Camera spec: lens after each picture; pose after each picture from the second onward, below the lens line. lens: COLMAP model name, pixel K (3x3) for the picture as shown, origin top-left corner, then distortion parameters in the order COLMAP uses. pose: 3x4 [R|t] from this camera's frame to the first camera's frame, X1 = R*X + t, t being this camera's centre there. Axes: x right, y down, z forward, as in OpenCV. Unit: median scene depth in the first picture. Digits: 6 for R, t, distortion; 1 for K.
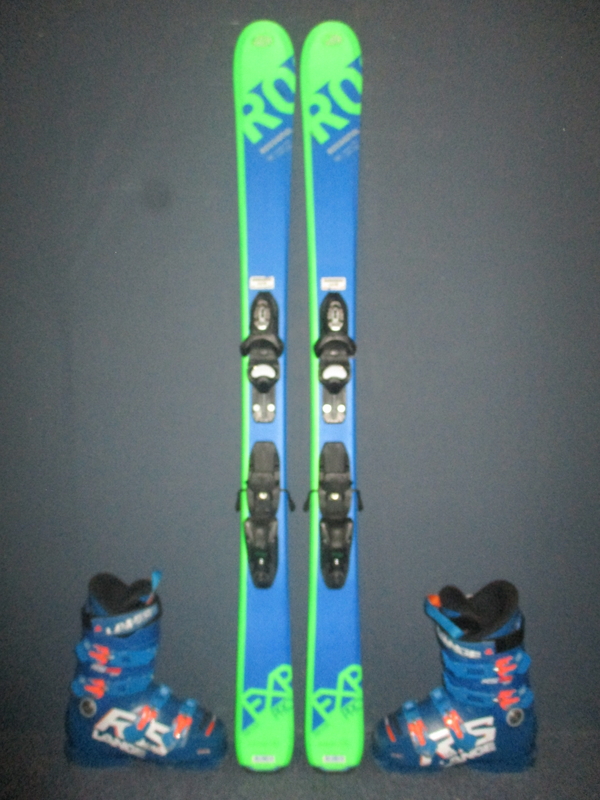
lens RADIAL K [[2388.2, 0, 300.0], [0, 2388.2, 400.0], [0, 0, 1]] dist [0.023961, -0.524165]
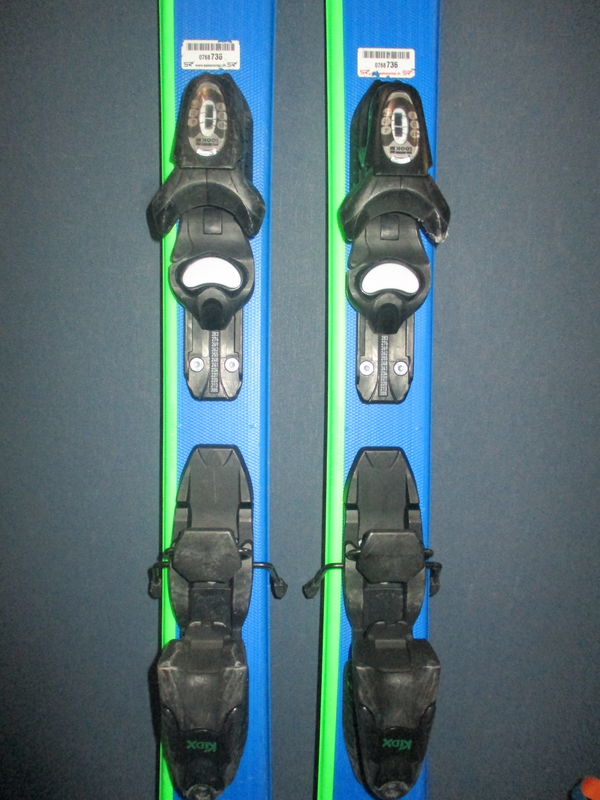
lens RADIAL K [[2388.2, 0, 300.0], [0, 2388.2, 400.0], [0, 0, 1]] dist [0.023961, -0.524165]
pose [[0.999920, 0.005743, 0.011283, -0.005083], [-0.006070, 0.999557, 0.029149, -0.002577], [-0.011111, -0.029215, 0.999511, 0.599037]]
